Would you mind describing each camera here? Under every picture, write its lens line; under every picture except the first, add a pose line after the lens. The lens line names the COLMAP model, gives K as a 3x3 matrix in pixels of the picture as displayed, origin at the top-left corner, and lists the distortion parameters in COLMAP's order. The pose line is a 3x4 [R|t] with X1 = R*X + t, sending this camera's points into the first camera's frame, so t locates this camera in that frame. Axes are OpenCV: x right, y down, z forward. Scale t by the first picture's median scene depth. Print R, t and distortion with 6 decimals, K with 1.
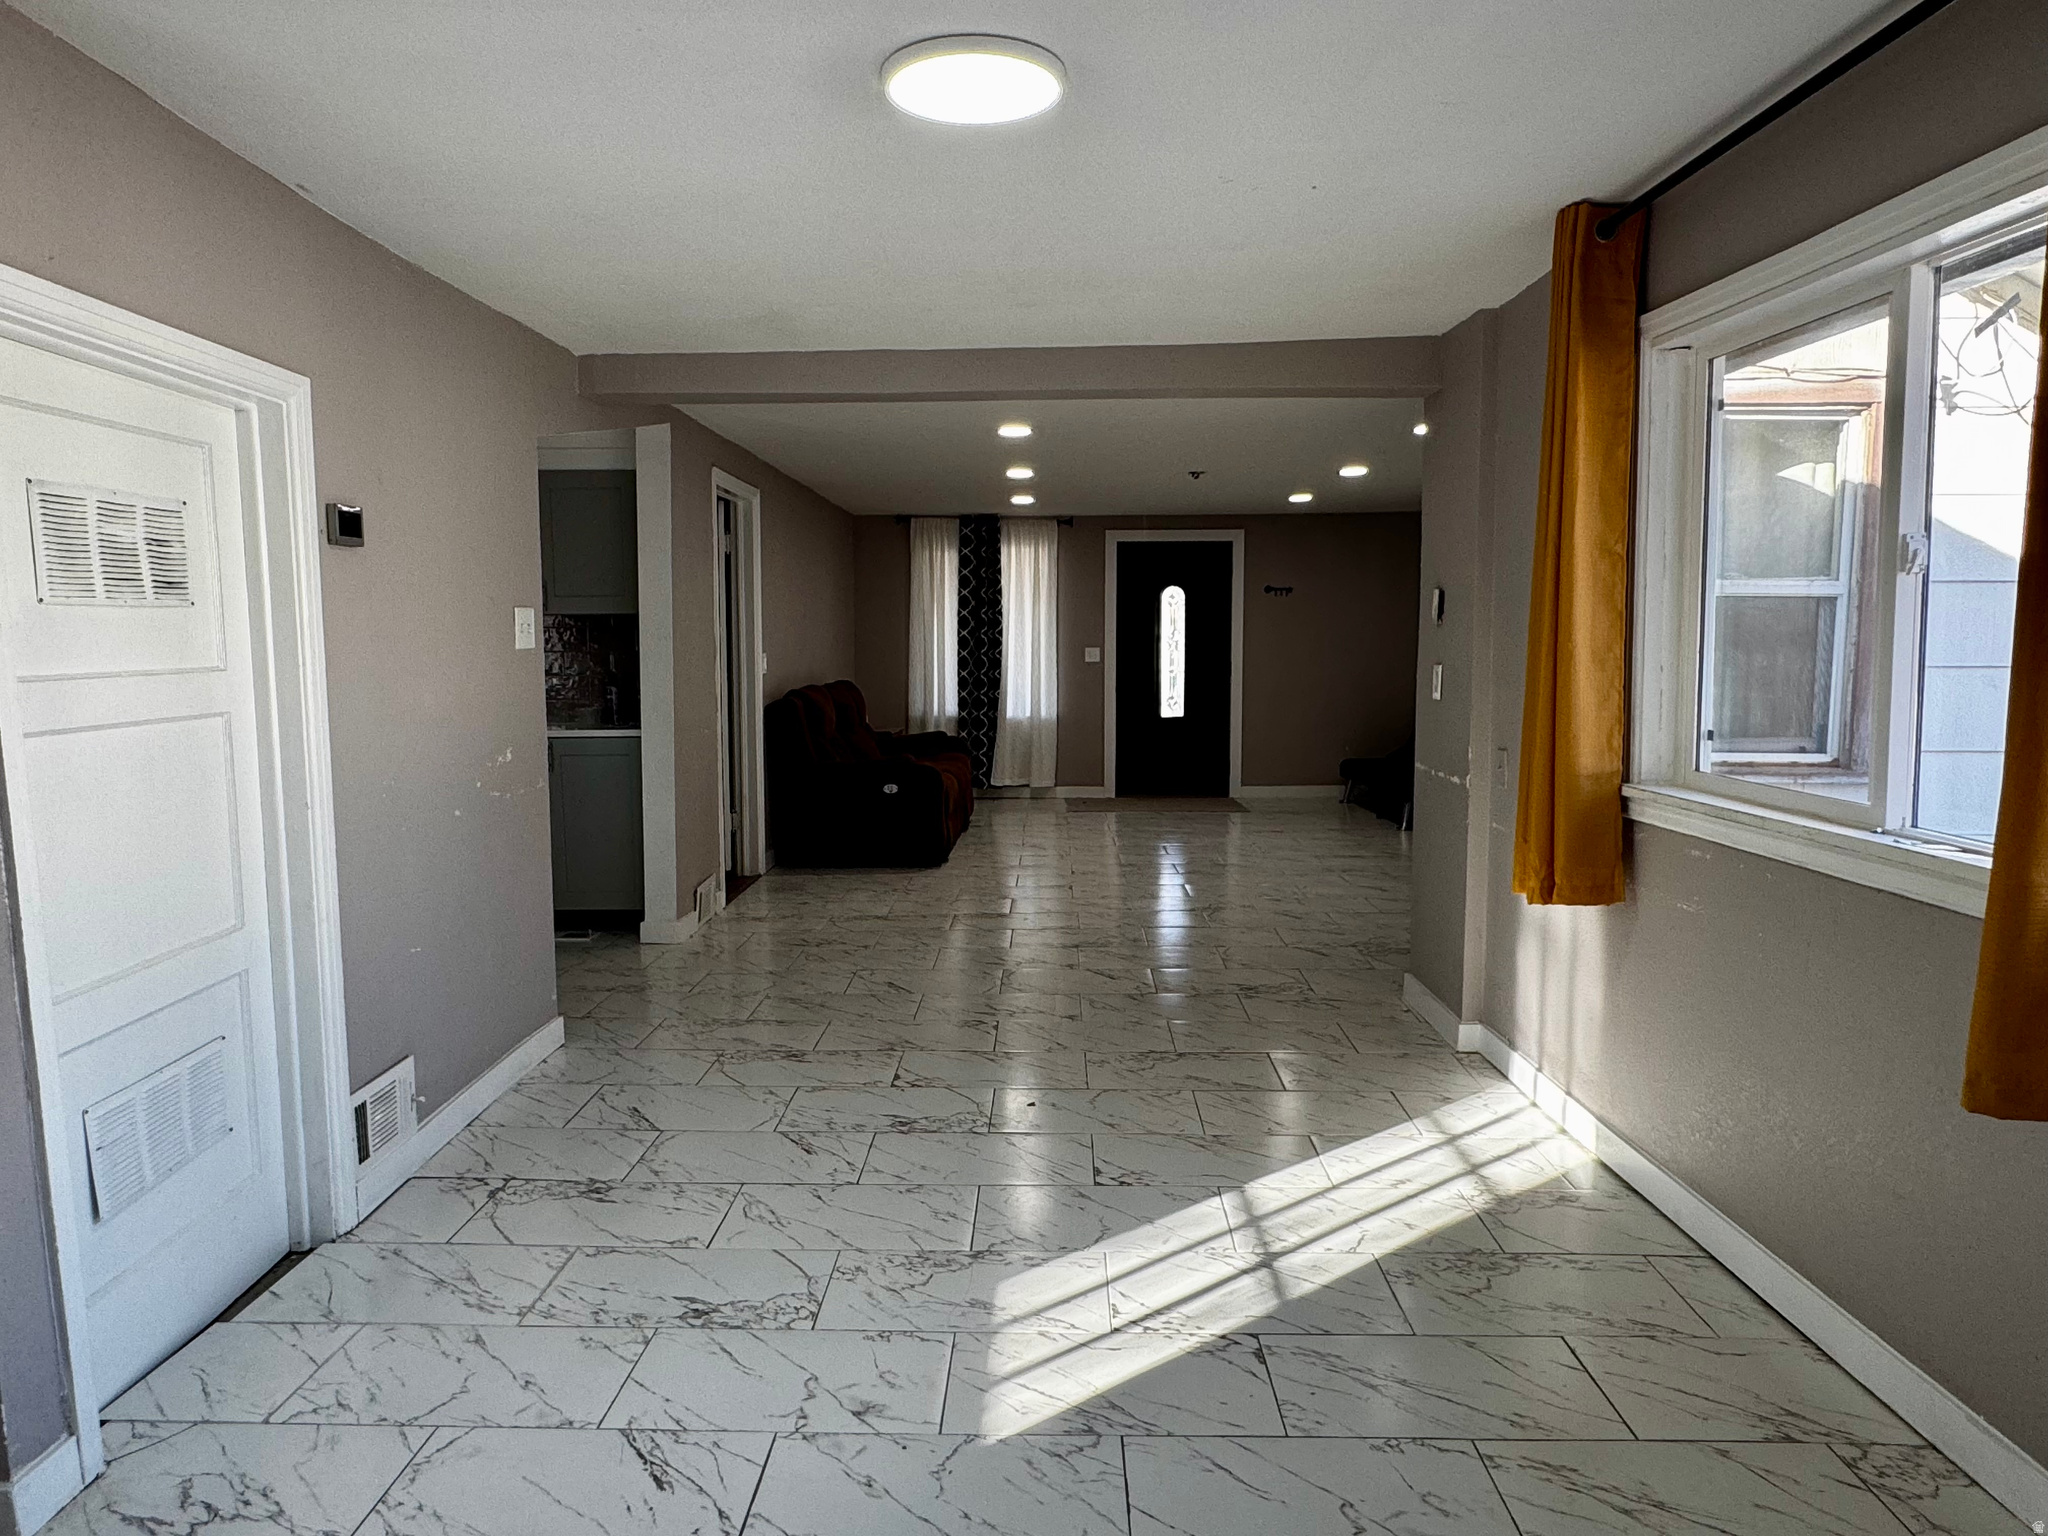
lens RADIAL K [[1285.0, 0, 1024.0], [0, 1285.0, 768.0], [0, 0, 1]] dist [0.000708, -0.000356]
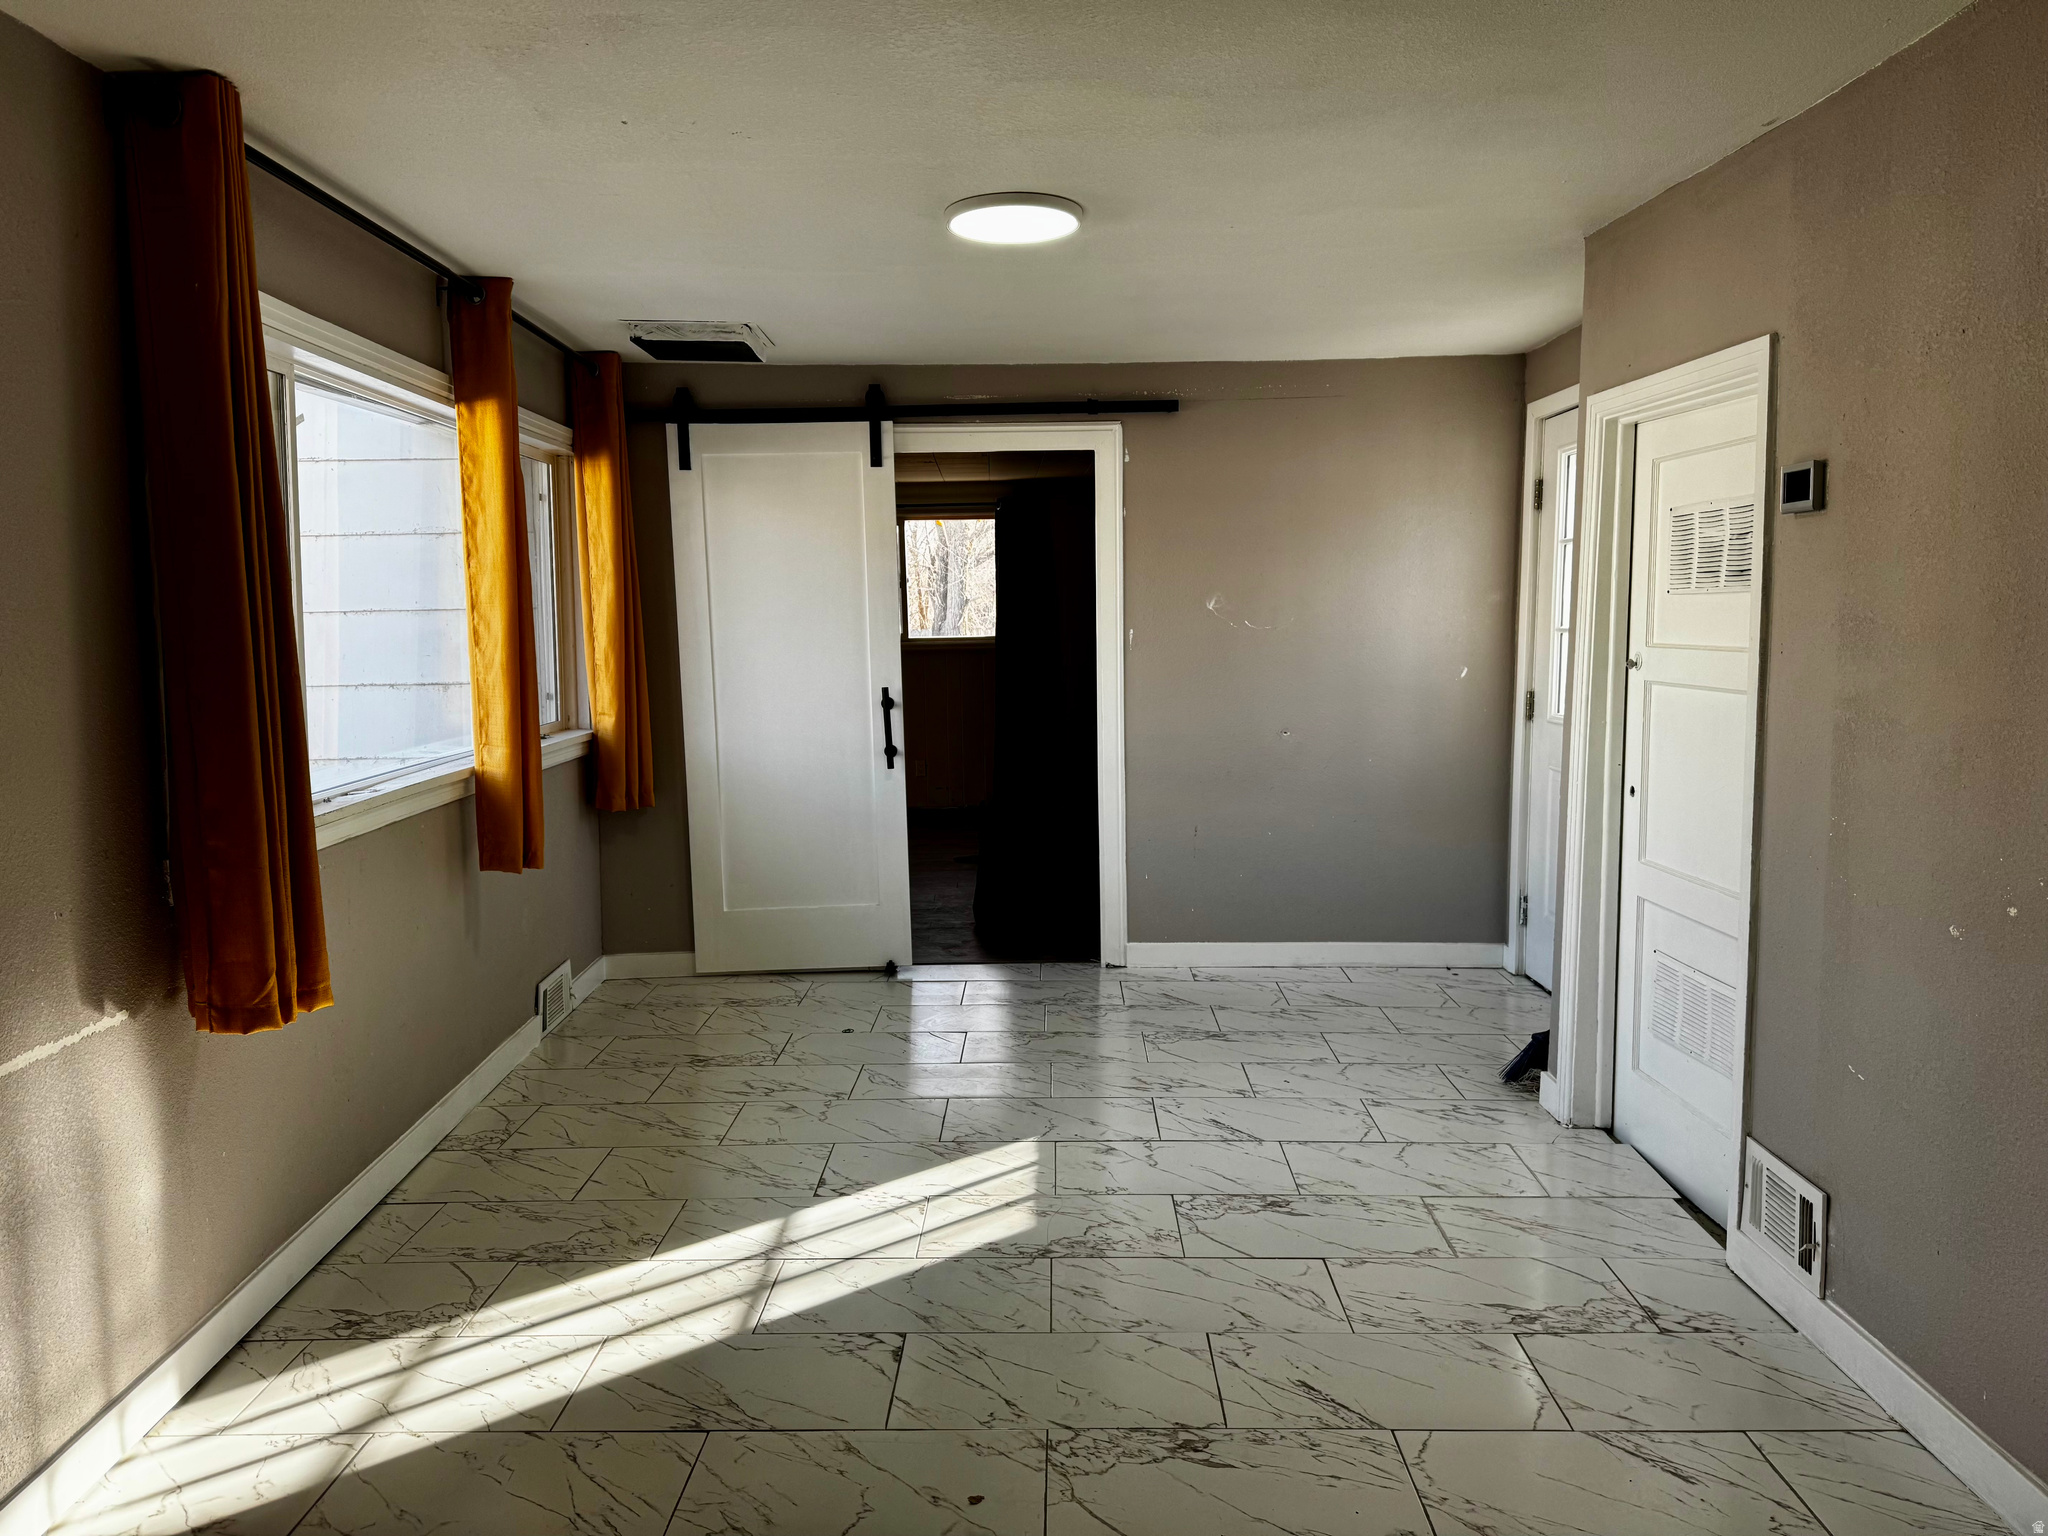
lens RADIAL K [[1402.3, 0, 1024.0], [0, 1402.3, 768.0], [0, 0, 1]] dist [-0.005883, -0.001535]
pose [[-0.999750, 0.022242, -0.002255, -0.028556], [0.021216, 0.975719, 0.217996, -0.246691], [0.007049, 0.217894, -0.975947, 2.147166]]
